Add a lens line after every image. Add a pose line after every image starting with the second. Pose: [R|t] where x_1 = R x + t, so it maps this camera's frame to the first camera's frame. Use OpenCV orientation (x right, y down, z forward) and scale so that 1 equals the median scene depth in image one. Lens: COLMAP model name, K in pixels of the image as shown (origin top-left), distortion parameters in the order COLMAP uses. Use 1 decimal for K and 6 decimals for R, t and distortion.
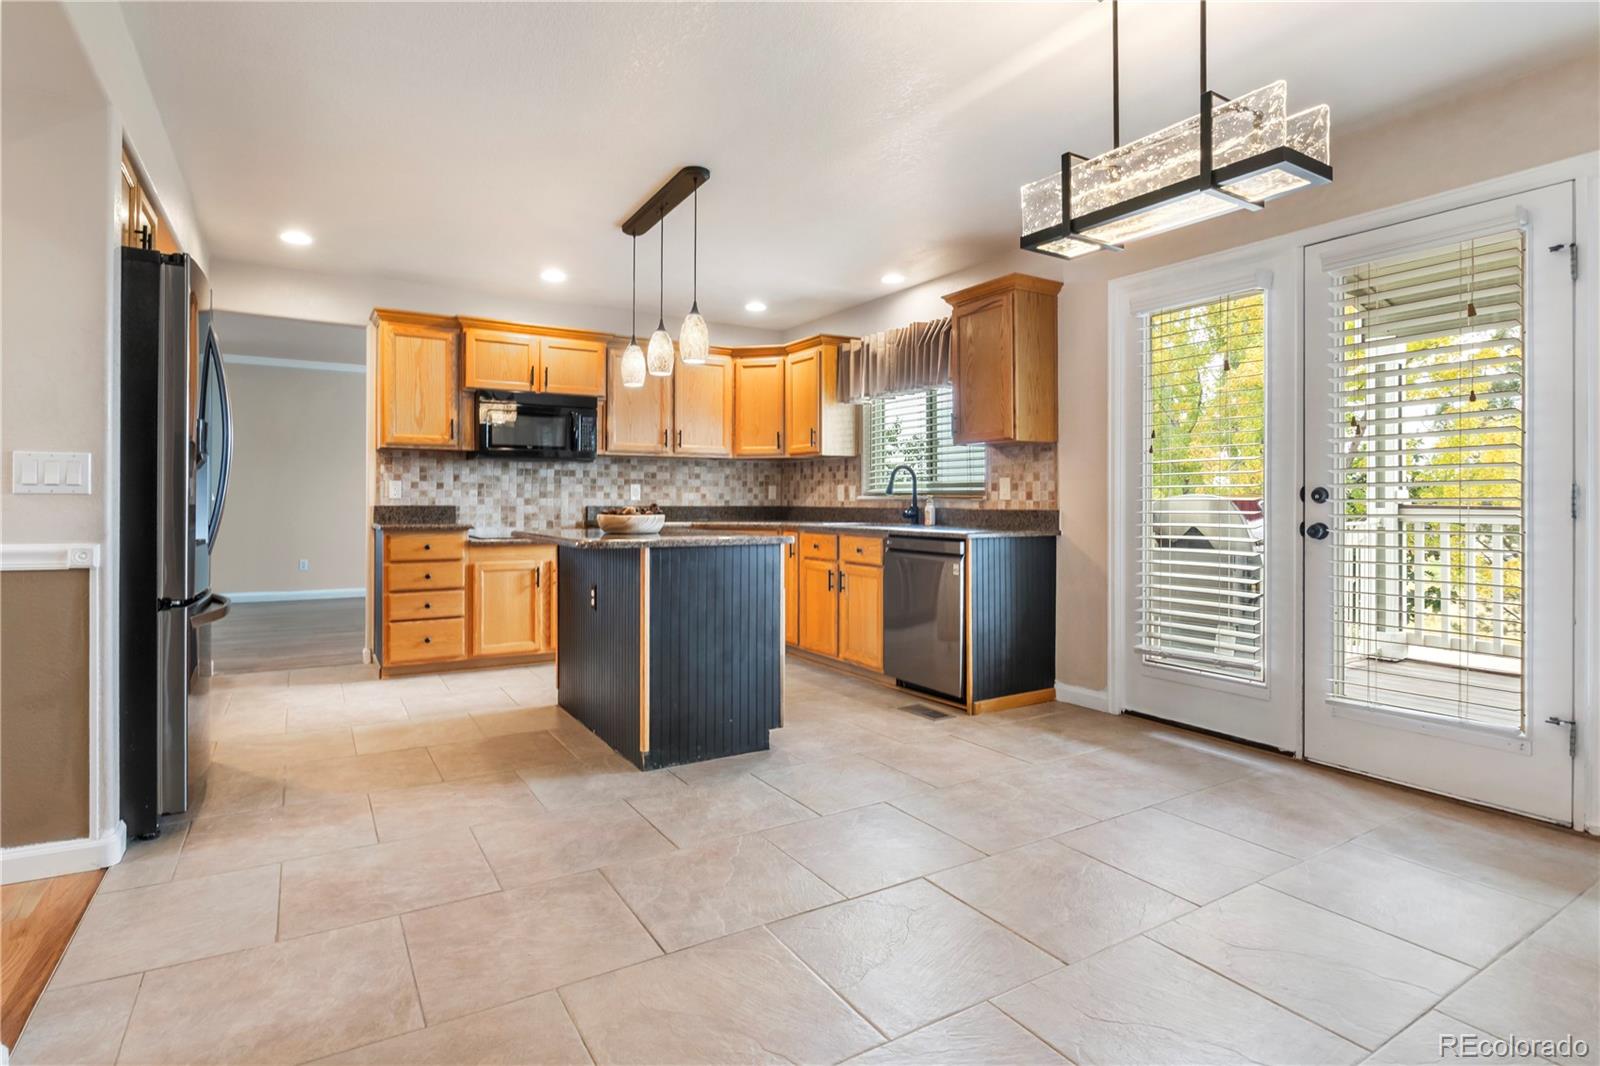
lens RADIAL K [[834.3, 0, 840.3], [0, 834.3, 495.4], [0, 0, 1]] dist [-0.010878, -0.002499]
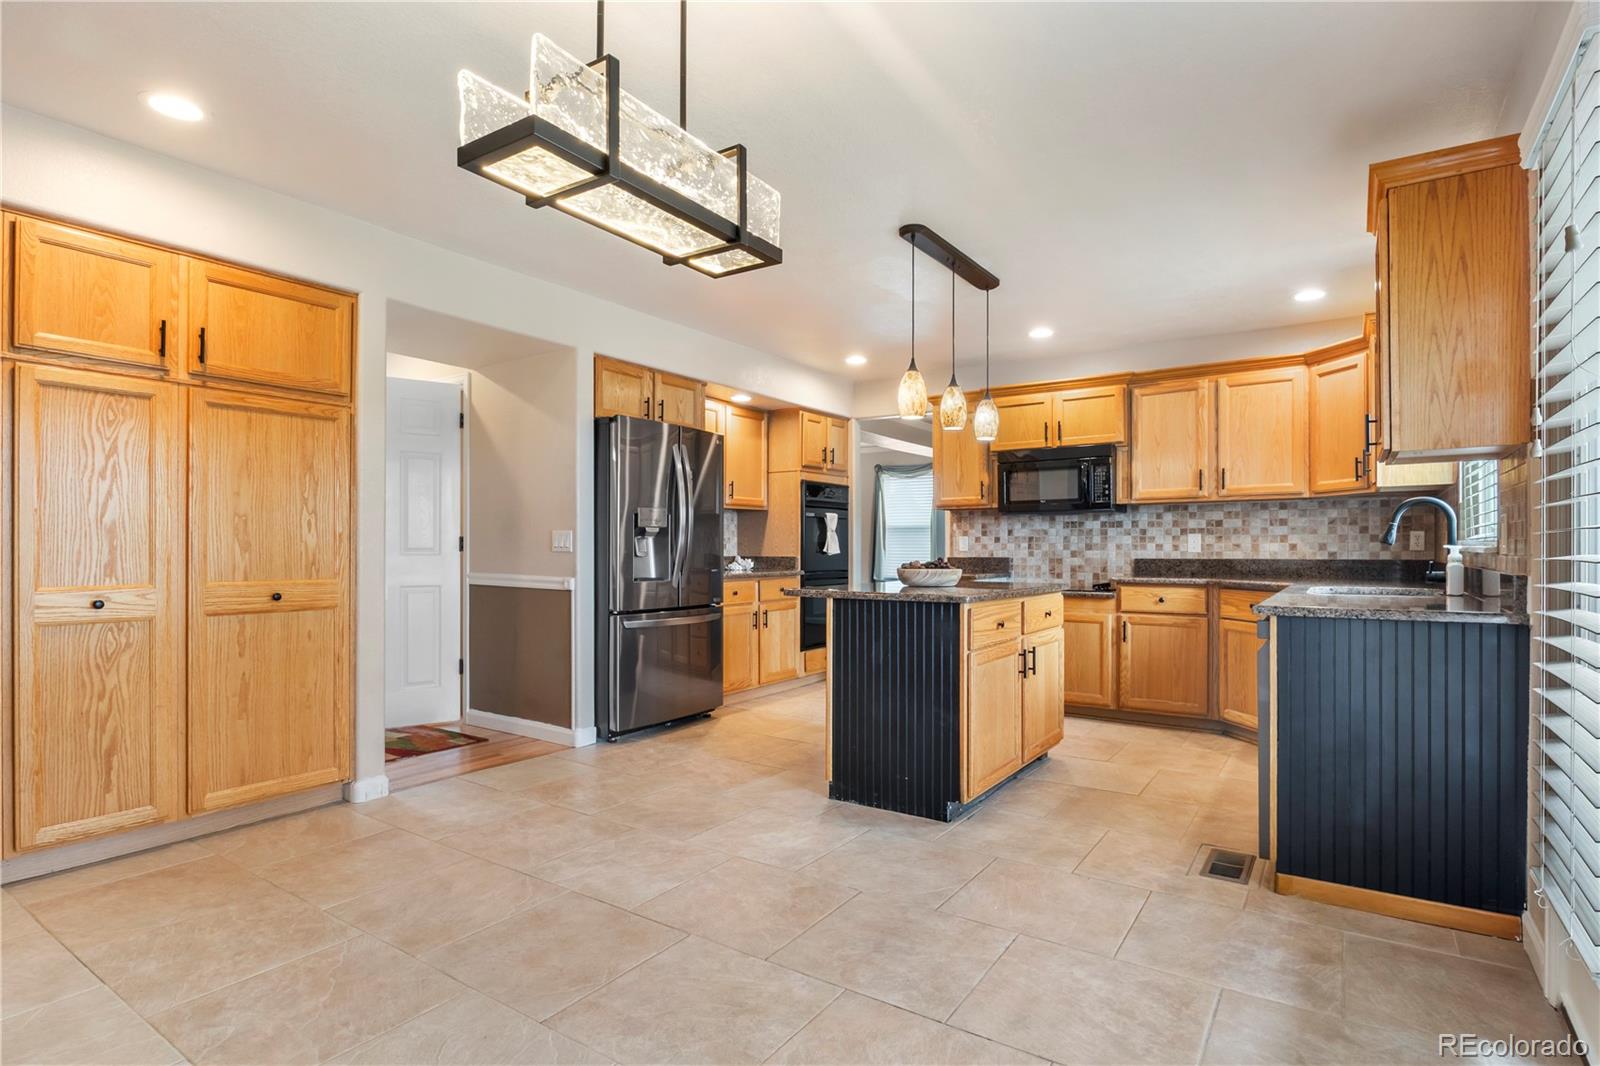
lens RADIAL K [[834.3, 0, 796.5], [0, 834.3, 543.9], [0, 0, 1]] dist [-0.010878, -0.002499]
pose [[0.371151, -0.008999, -0.928529, 0.455931], [0.009226, 0.999939, -0.006003, -0.001663], [0.928527, -0.006338, 0.371211, 0.316454]]
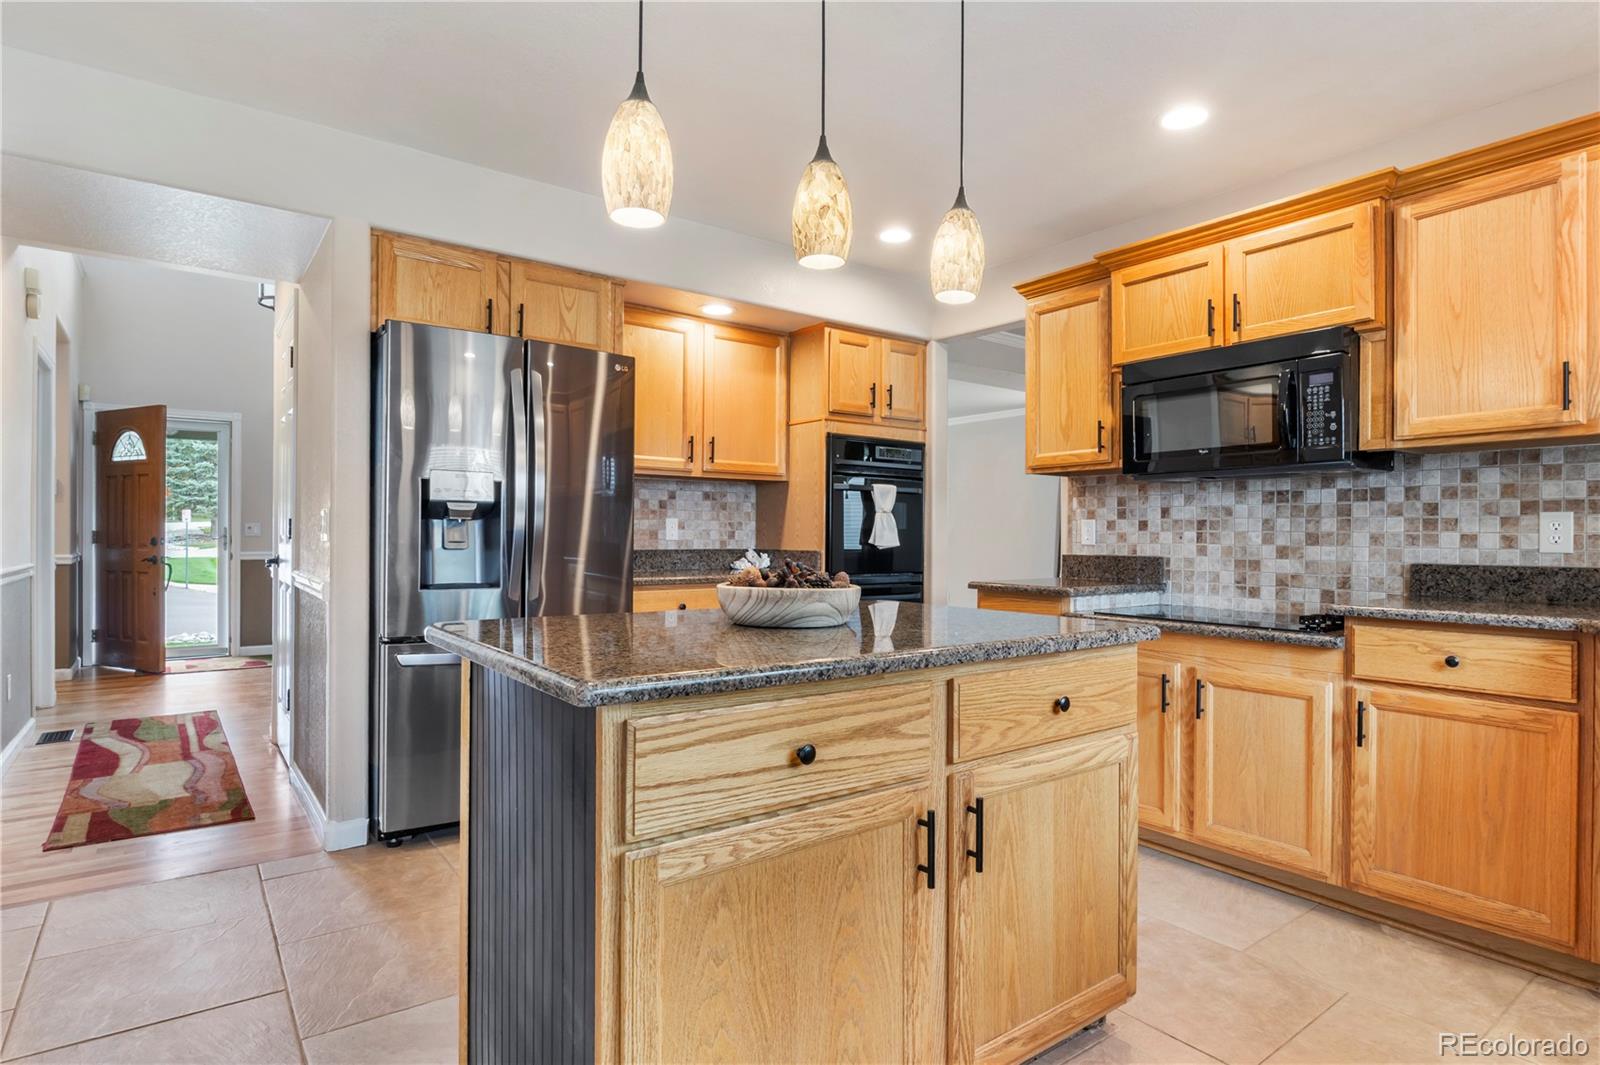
lens RADIAL K [[834.3, 0, 803.6], [0, 834.3, 532.4], [0, 0, 1]] dist [-0.010878, -0.002499]
pose [[0.043658, -0.008832, -0.999008, 0.149272], [0.001310, 0.999961, -0.008783, -0.000794], [0.999046, -0.000926, 0.043668, 0.687119]]
